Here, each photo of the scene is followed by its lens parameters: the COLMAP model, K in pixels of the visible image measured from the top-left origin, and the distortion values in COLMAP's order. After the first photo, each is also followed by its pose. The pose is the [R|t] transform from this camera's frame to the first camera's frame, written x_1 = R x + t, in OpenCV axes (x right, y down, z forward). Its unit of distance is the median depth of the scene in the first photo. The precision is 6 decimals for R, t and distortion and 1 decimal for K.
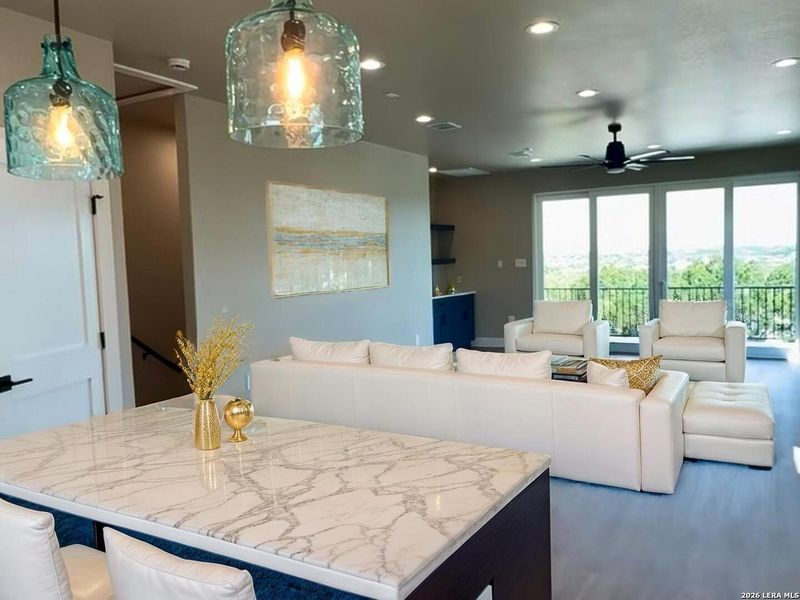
lens RADIAL K [[650.0, 0, 400.8], [0, 650.0, 304.0], [0, 0, 1]] dist [0.000222, -0.004302]
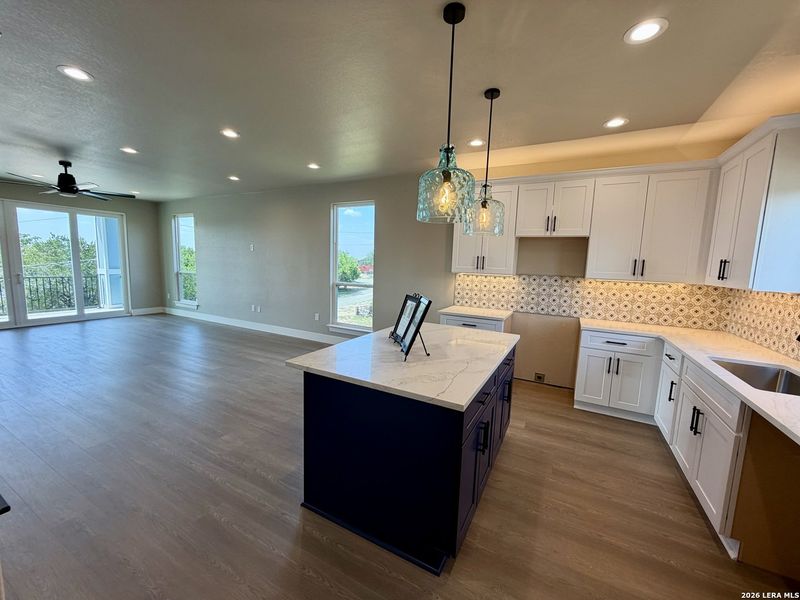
lens RADIAL K [[317.1, 0, 398.8], [0, 317.1, 298.9], [0, 0, 1]] dist [-0.000685, -0.000053]
pose [[-0.030571, -0.086385, 0.995793, -0.281949], [0.036607, 0.995493, 0.087483, -0.011907], [-0.998862, 0.039127, -0.027271, 0.230932]]
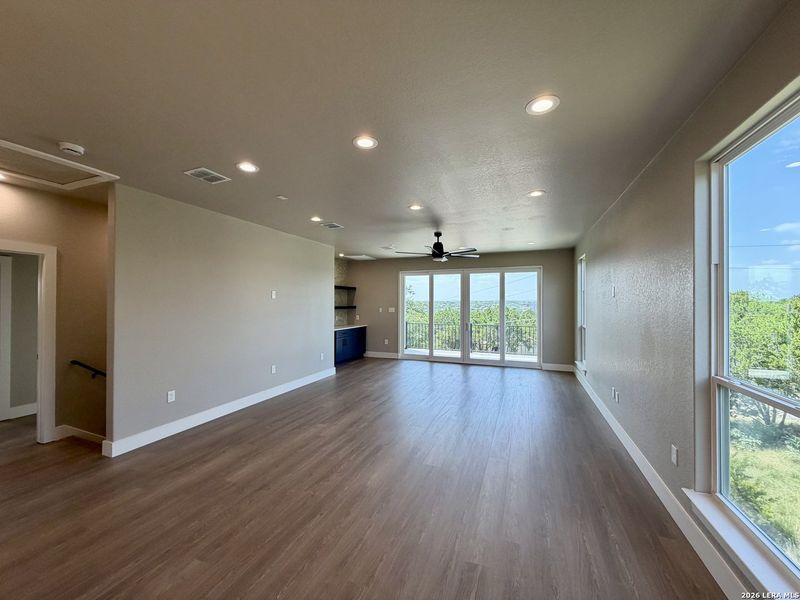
lens RADIAL K [[319.3, 0, 395.2], [0, 319.3, 299.2], [0, 0, 1]] dist [-0.001383, -0.000097]
pose [[0.989540, 0.033385, 0.140340, 0.078759], [-0.022107, 0.996455, -0.081170, -0.023912], [-0.142552, 0.077218, 0.986771, 0.153033]]
